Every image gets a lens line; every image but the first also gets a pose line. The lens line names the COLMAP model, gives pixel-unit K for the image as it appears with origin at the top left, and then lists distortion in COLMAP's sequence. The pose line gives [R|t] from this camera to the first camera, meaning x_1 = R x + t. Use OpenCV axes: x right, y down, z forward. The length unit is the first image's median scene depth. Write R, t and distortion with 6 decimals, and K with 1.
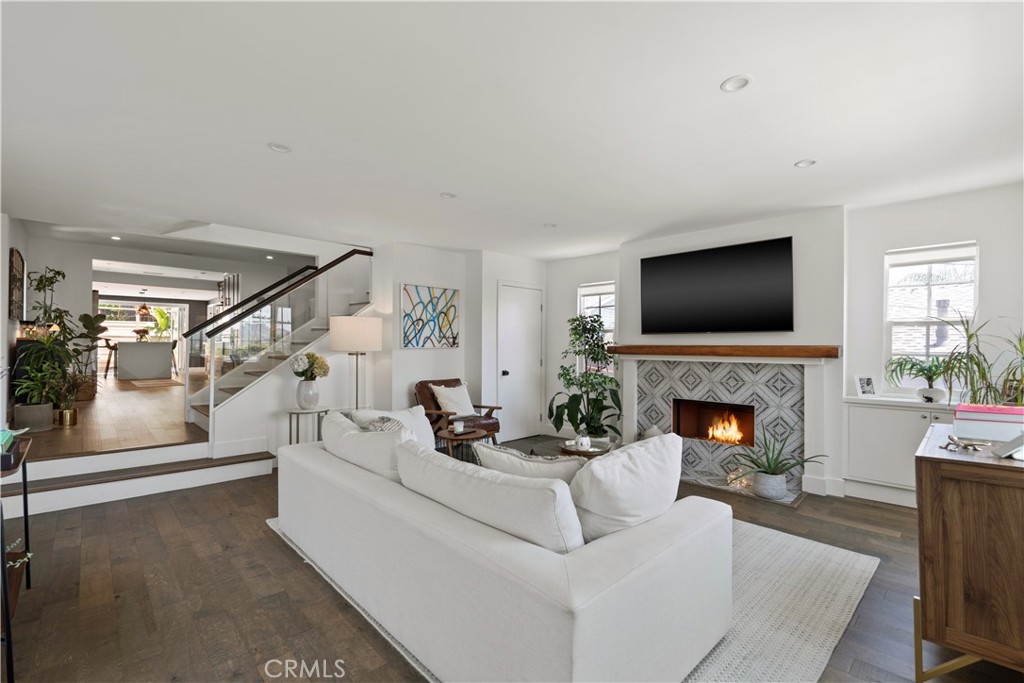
lens RADIAL K [[455.2, 0, 512.0], [0, 455.2, 341.5], [0, 0, 1]] dist [-0.000564, -0.009308]
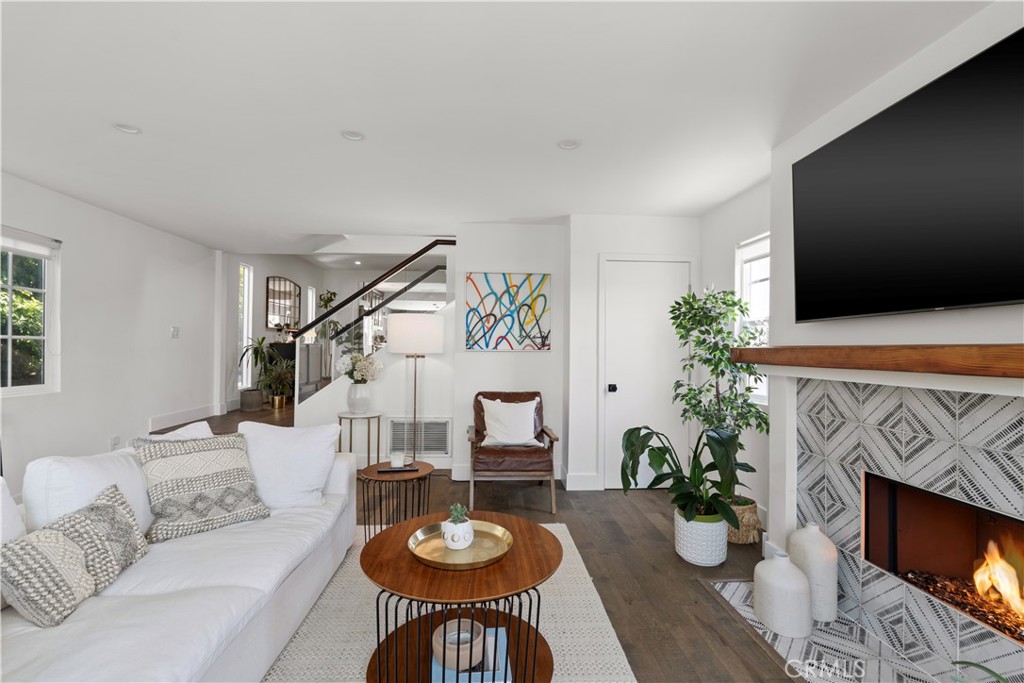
lens RADIAL K [[452.6, 0, 512.0], [0, 452.6, 341.5], [0, 0, 1]] dist [-0.002147, -0.001127]
pose [[0.762924, -0.008606, -0.646431, 0.356990], [-0.000116, 0.999910, -0.013448, 0.009597], [0.646488, 0.010335, 0.762854, 0.443310]]
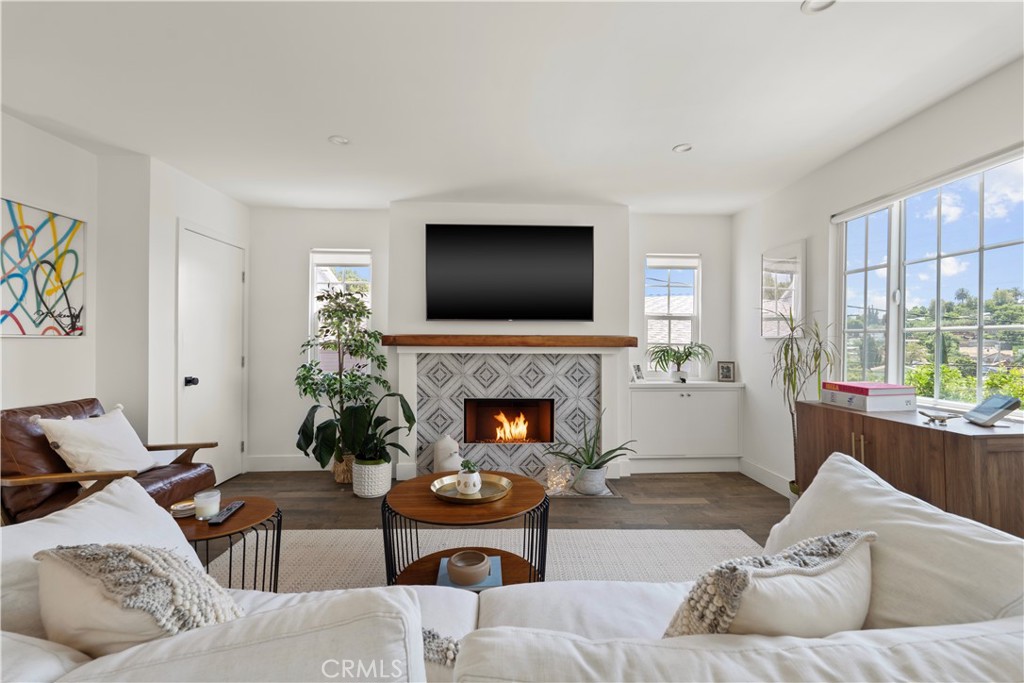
lens RADIAL K [[452.6, 0, 512.0], [0, 452.6, 341.5], [0, 0, 1]] dist [-0.002147, -0.001127]
pose [[0.677509, 0.000570, 0.735514, -0.185805], [-0.007047, 0.999959, 0.005716, 0.014277], [-0.735481, -0.009056, 0.677485, 0.357117]]
